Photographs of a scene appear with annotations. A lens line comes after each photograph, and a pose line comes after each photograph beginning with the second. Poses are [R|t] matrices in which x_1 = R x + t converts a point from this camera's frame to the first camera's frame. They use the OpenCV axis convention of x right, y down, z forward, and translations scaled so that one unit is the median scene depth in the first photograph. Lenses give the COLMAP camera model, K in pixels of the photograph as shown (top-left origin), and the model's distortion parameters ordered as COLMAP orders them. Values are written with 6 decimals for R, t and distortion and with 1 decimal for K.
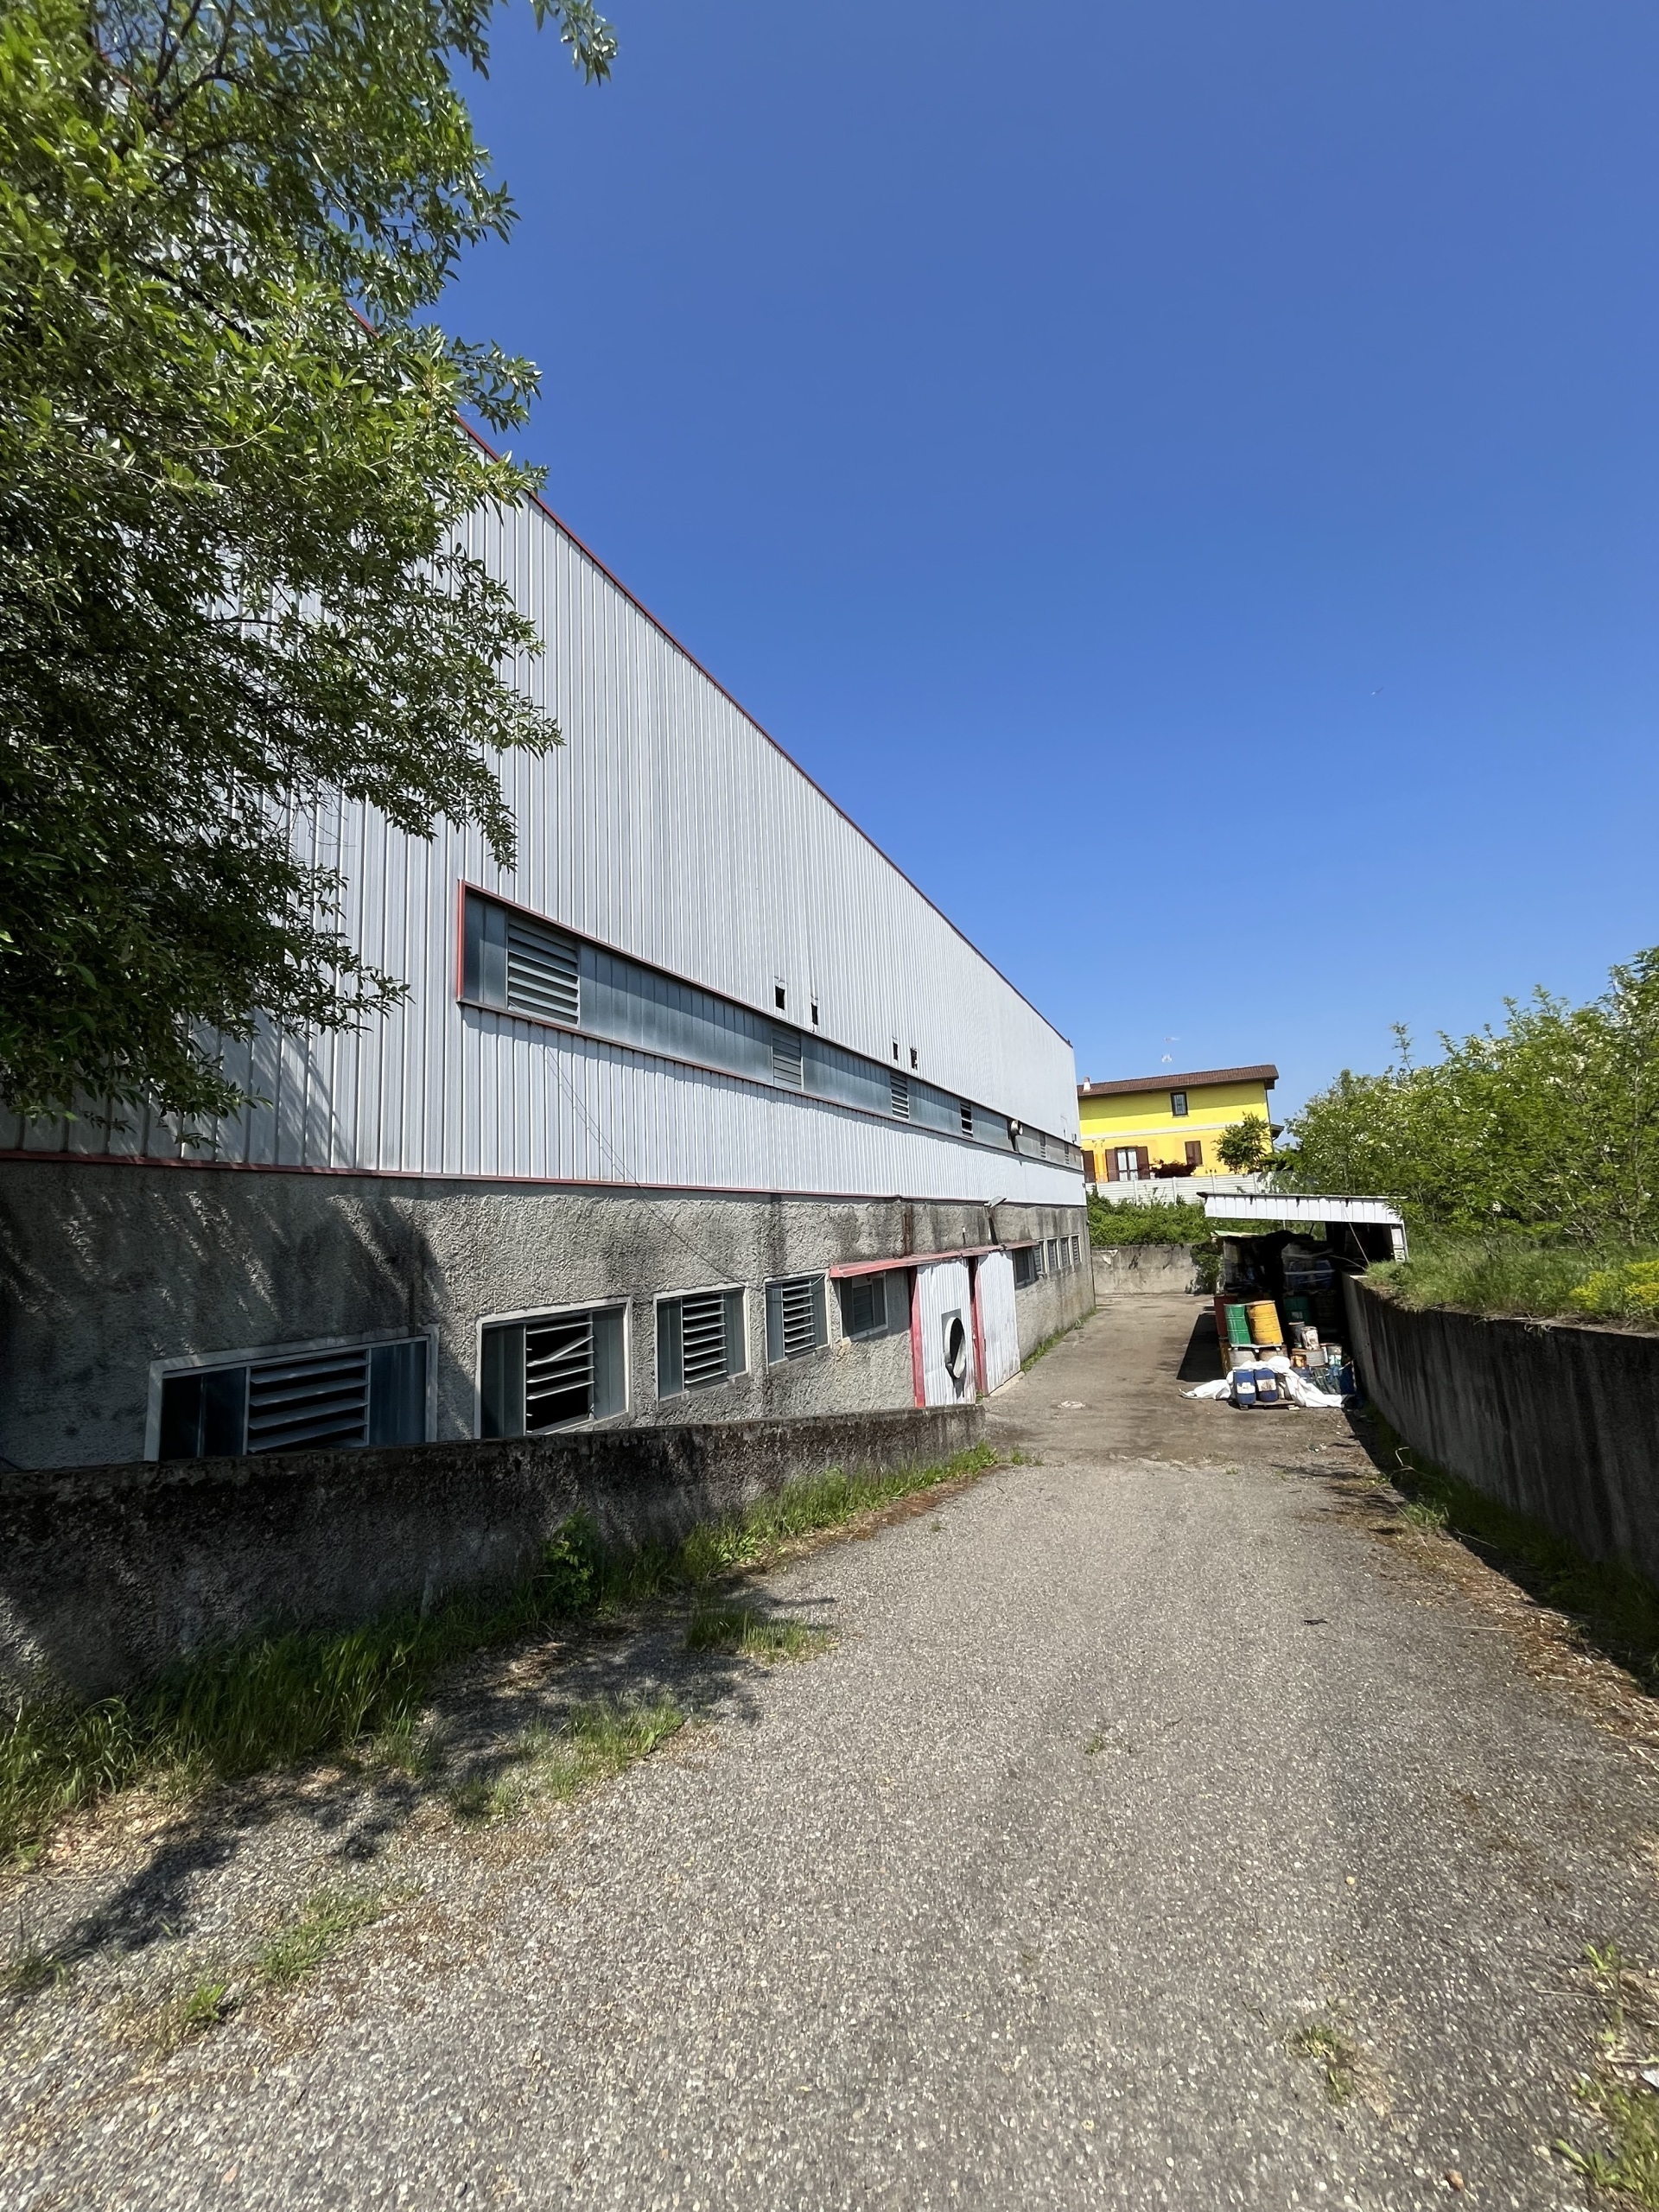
lens RADIAL K [[896.8, 0, 832.9], [0, 896.8, 1098.9], [0, 0, 1]] dist [-0.002199, -0.000653]
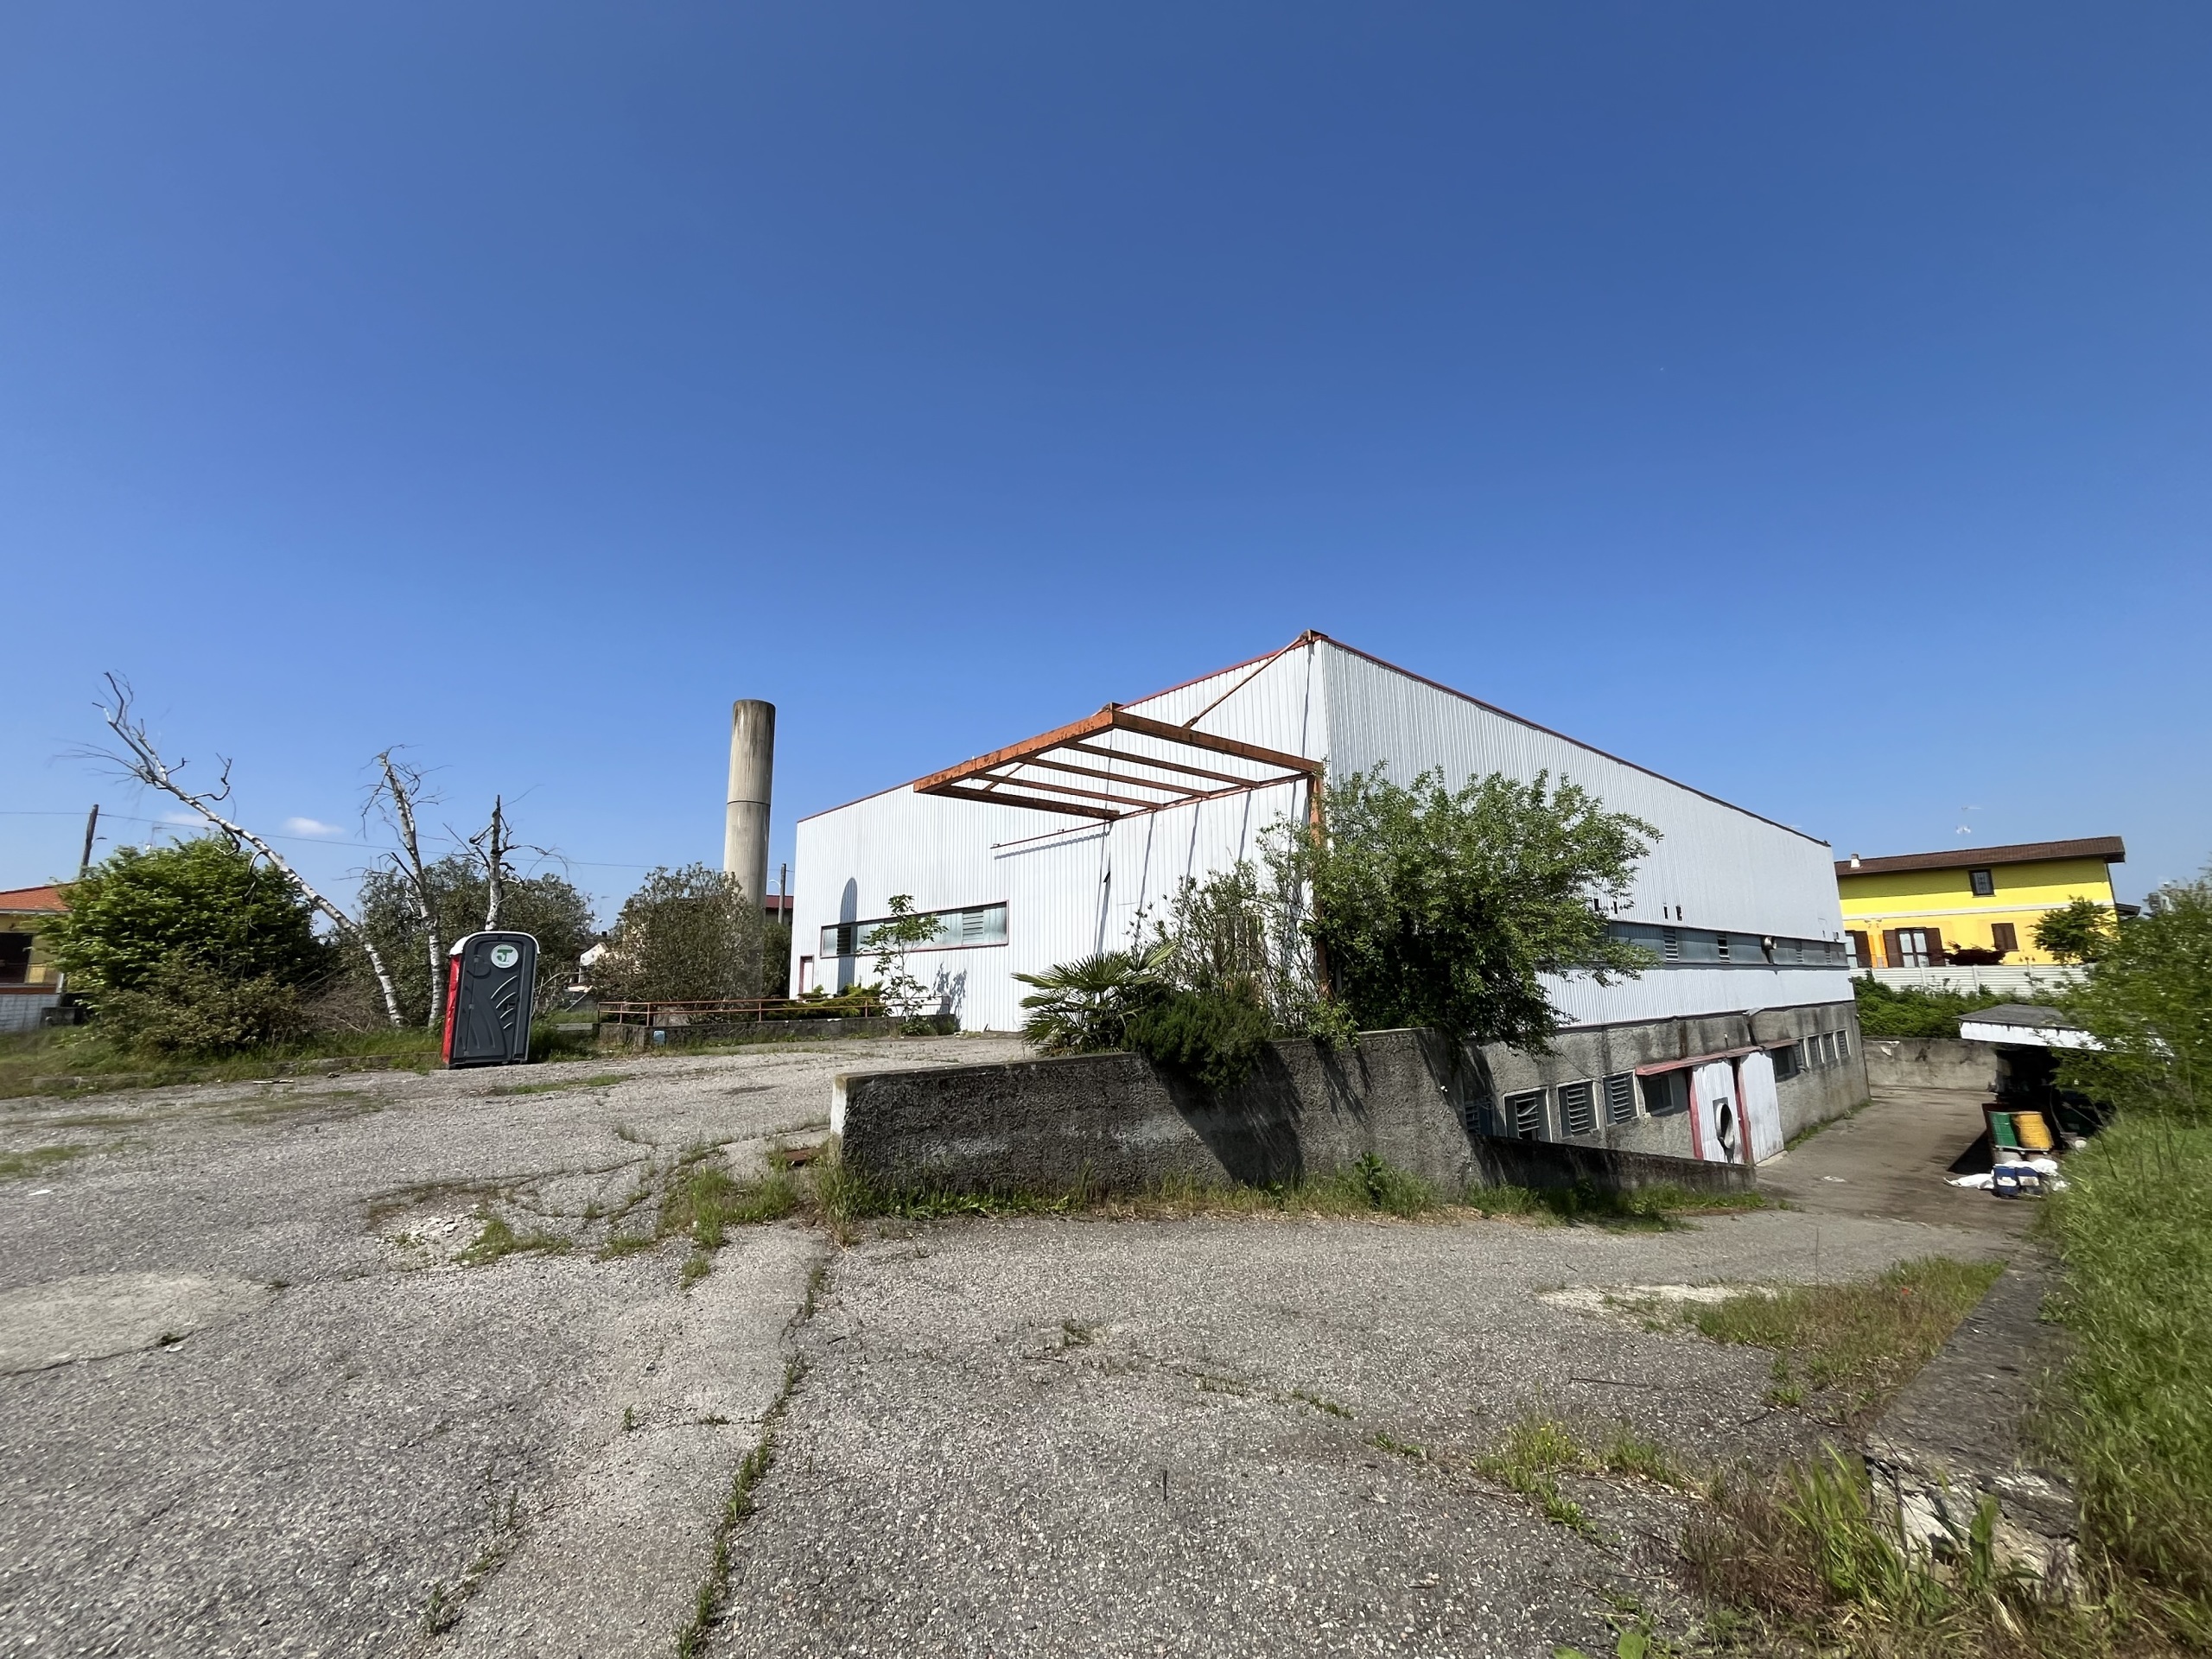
lens RADIAL K [[896.8, 0, 1106.3], [0, 896.8, 829.9], [0, 0, 1]] dist [-0.002199, -0.000653]
pose [[0.907537, -0.038945, -0.418163, -0.110075], [0.032947, 0.999225, -0.021557, -0.147281], [0.418678, 0.005787, 0.908116, -0.536483]]
